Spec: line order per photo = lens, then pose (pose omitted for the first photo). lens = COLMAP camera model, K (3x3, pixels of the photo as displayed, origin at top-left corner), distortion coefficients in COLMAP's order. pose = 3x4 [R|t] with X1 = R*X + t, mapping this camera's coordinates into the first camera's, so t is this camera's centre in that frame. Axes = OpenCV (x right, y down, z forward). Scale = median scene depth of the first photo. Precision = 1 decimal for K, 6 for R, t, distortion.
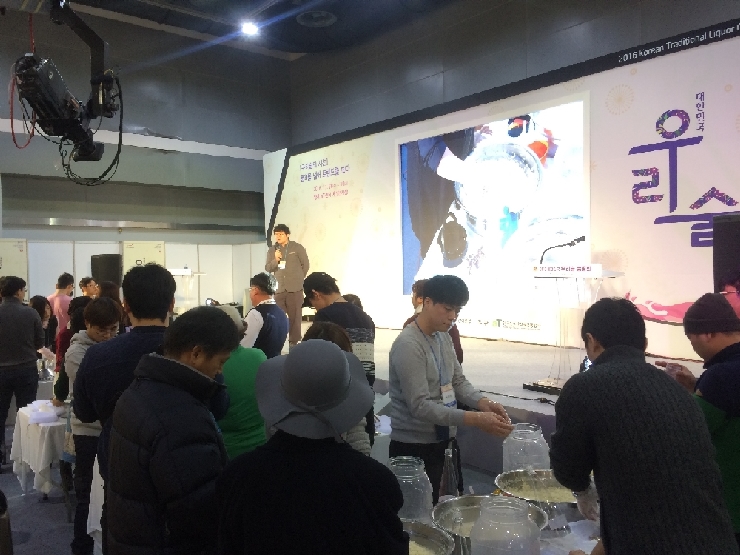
lens RADIAL K [[632.0, 0, 370.0], [0, 632.0, 277.5], [0, 0, 1]] dist [0.092846, -0.135531]
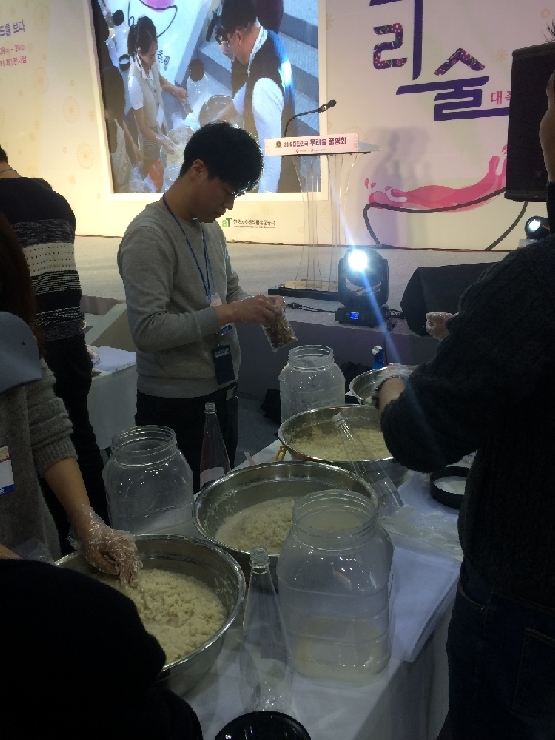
lens RADIAL K [[632.0, 0, 279.3], [0, 632.0, 368.6], [0, 0, 1]] dist [0.092846, -0.135531]
pose [[0.955661, -0.112601, 0.272090, 0.007089], [0.031133, 0.957459, 0.286884, 0.019565], [-0.292819, -0.265693, 0.918512, 0.136602]]
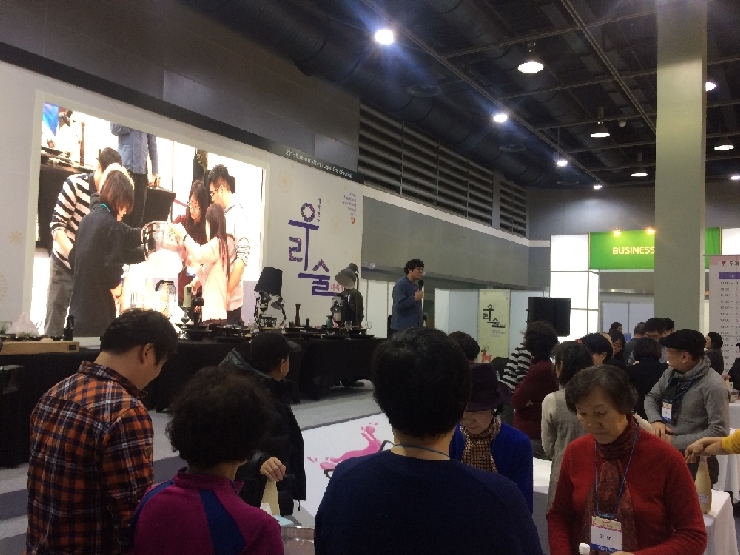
lens RADIAL K [[632.0, 0, 370.0], [0, 632.0, 277.5], [0, 0, 1]] dist [0.092846, -0.135531]
pose [[-0.303275, 0.045900, 0.951797, -0.966144], [-0.020520, 0.998293, -0.054681, -0.009050], [-0.952682, -0.036114, -0.301815, 1.287221]]
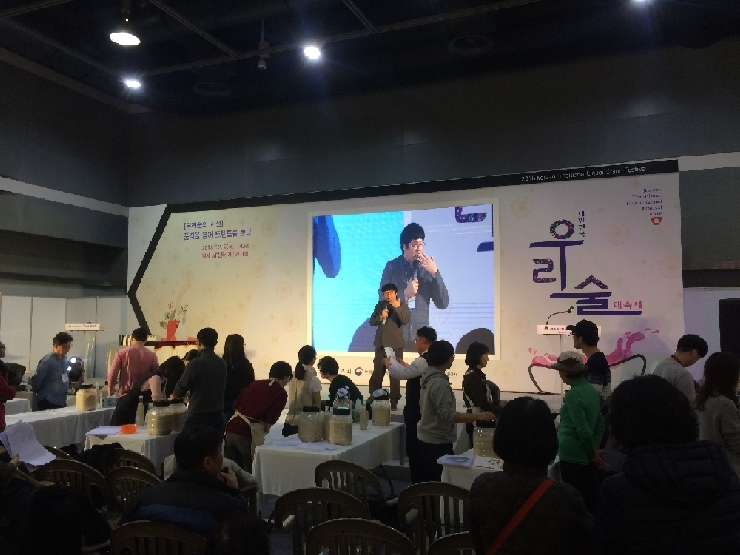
lens RADIAL K [[626.7, 0, 366.8], [0, 626.7, 282.2], [0, 0, 1]] dist [0.074893, -0.104817]
pose [[0.887216, 0.042342, 0.459408, -0.556117], [-0.005319, 0.996652, -0.081586, -0.003719], [-0.461324, 0.069941, 0.884471, -0.042003]]
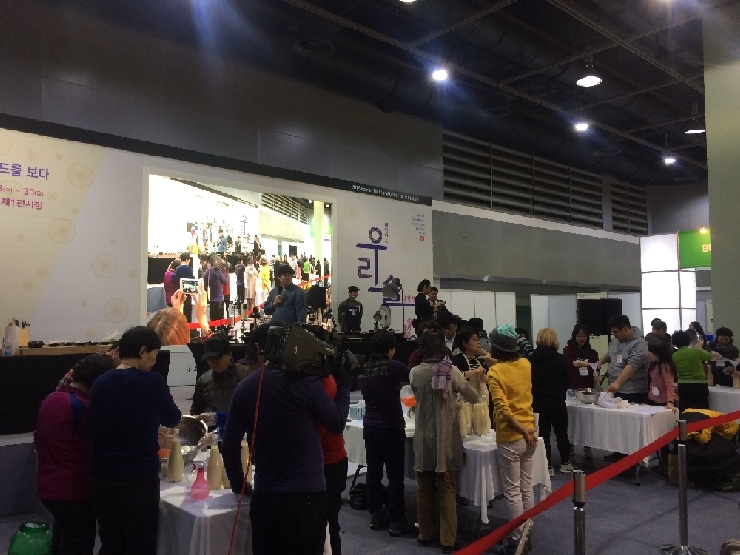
lens RADIAL K [[626.7, 0, 366.8], [0, 626.7, 282.2], [0, 0, 1]] dist [0.074893, -0.104817]
pose [[-0.050321, 0.064652, 0.996638, -1.214494], [0.014849, 0.997841, -0.063980, -0.002407], [-0.998623, 0.011579, -0.051173, 1.099226]]
